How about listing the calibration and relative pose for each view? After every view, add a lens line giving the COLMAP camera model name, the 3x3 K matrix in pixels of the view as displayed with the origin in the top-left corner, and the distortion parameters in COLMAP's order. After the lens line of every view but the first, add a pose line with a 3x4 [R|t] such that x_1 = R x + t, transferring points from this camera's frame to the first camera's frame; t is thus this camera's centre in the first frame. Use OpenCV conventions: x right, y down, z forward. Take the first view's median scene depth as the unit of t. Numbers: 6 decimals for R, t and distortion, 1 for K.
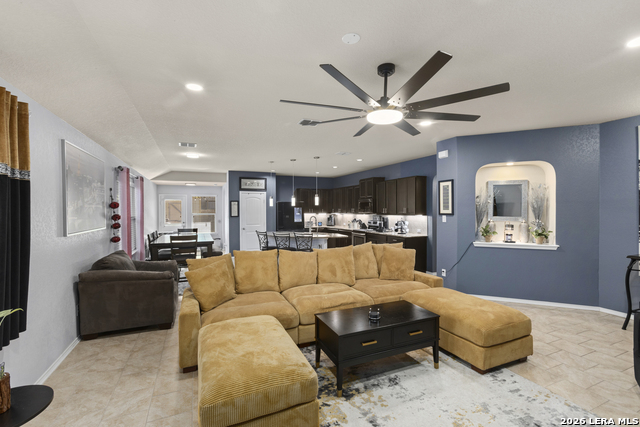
lens RADIAL K [[288.5, 0, 319.6], [0, 288.5, 208.4], [0, 0, 1]] dist [0.000185, 0.000351]
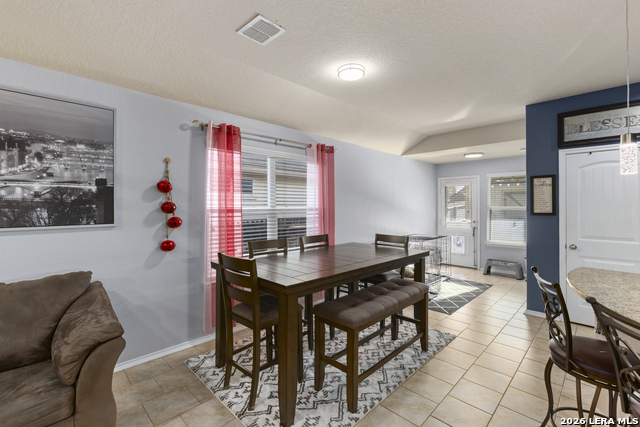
lens RADIAL K [[289.0, 0, 315.9], [0, 289.0, 204.9], [0, 0, 1]] dist [0.002097, 0.000646]
pose [[0.361792, 0.002369, -0.932256, -0.029758], [0.003021, 0.999989, 0.003714, 0.012365], [0.932254, -0.004160, 0.361781, 0.552334]]
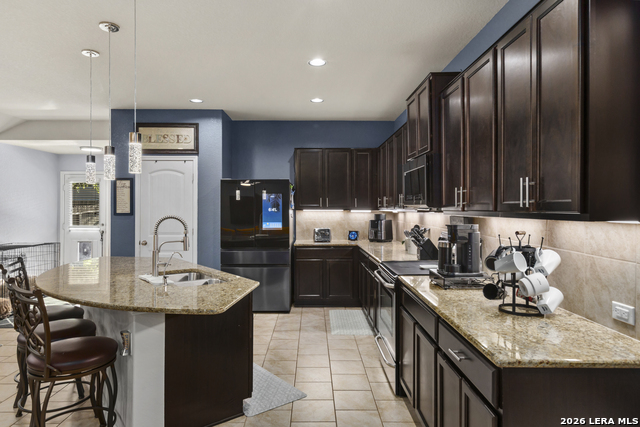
lens RADIAL K [[406.1, 0, 318.3], [0, 406.1, 203.1], [0, 0, 1]] dist [0.004493, 0.001183]
pose [[0.922946, 0.002629, -0.384921, 0.210257], [-0.003384, 0.999993, -0.001286, 0.010841], [0.384915, 0.002490, 0.922949, 0.547728]]
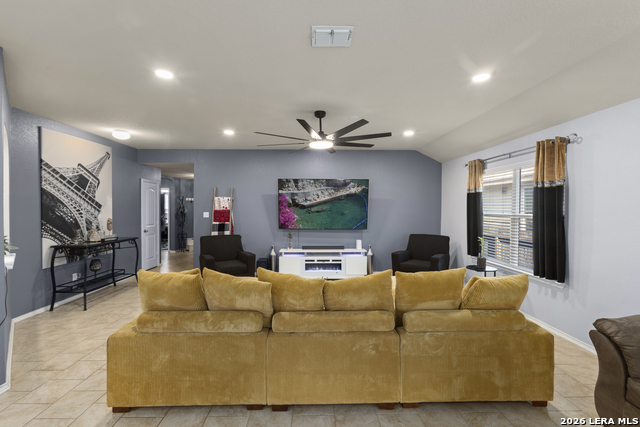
lens RADIAL K [[288.5, 0, 319.6], [0, 288.5, 208.4], [0, 0, 1]] dist [0.000185, 0.000351]
pose [[-0.927039, 0.001171, 0.374963, -0.095283], [0.000381, 0.999998, -0.002182, 0.006261], [-0.374965, -0.001880, -0.927037, 0.676587]]
